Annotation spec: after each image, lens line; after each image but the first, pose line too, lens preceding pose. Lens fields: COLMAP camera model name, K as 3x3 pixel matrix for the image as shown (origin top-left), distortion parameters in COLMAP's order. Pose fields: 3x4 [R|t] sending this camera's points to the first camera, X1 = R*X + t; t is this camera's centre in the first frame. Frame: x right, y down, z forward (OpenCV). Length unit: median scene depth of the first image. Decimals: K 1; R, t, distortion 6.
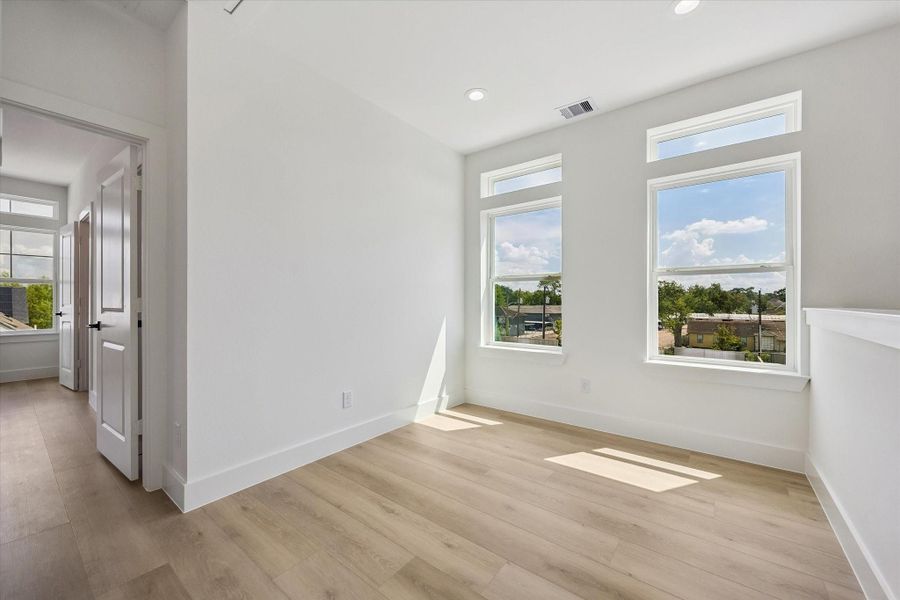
lens RADIAL K [[348.9, 0, 441.5], [0, 348.9, 299.7], [0, 0, 1]] dist [-0.004430, -0.000213]
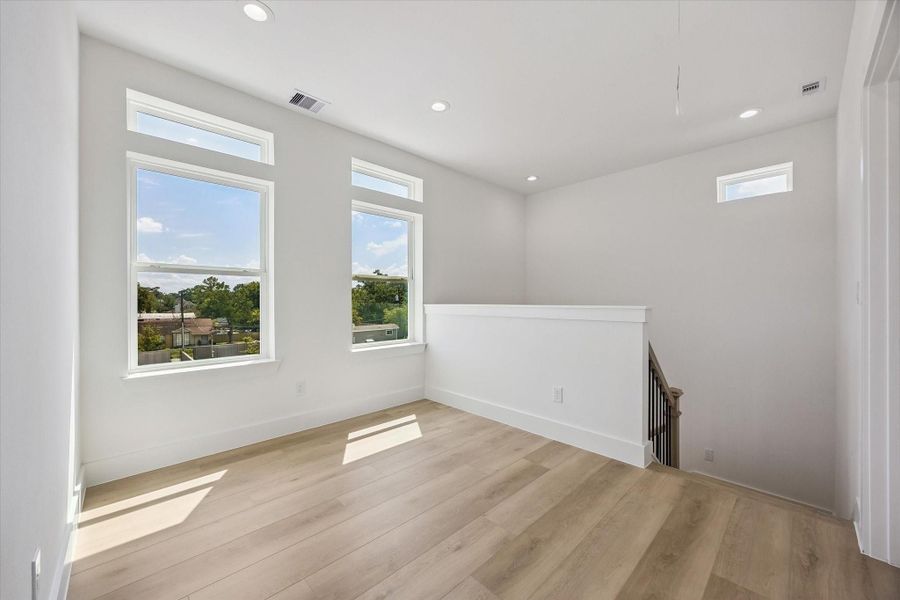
lens RADIAL K [[348.9, 0, 447.5], [0, 348.9, 300.9], [0, 0, 1]] dist [-0.004430, -0.000213]
pose [[0.133792, -0.005657, 0.990993, -0.575415], [-0.000115, 0.999984, 0.005724, -0.002549], [-0.991009, -0.000879, 0.133789, 0.537097]]
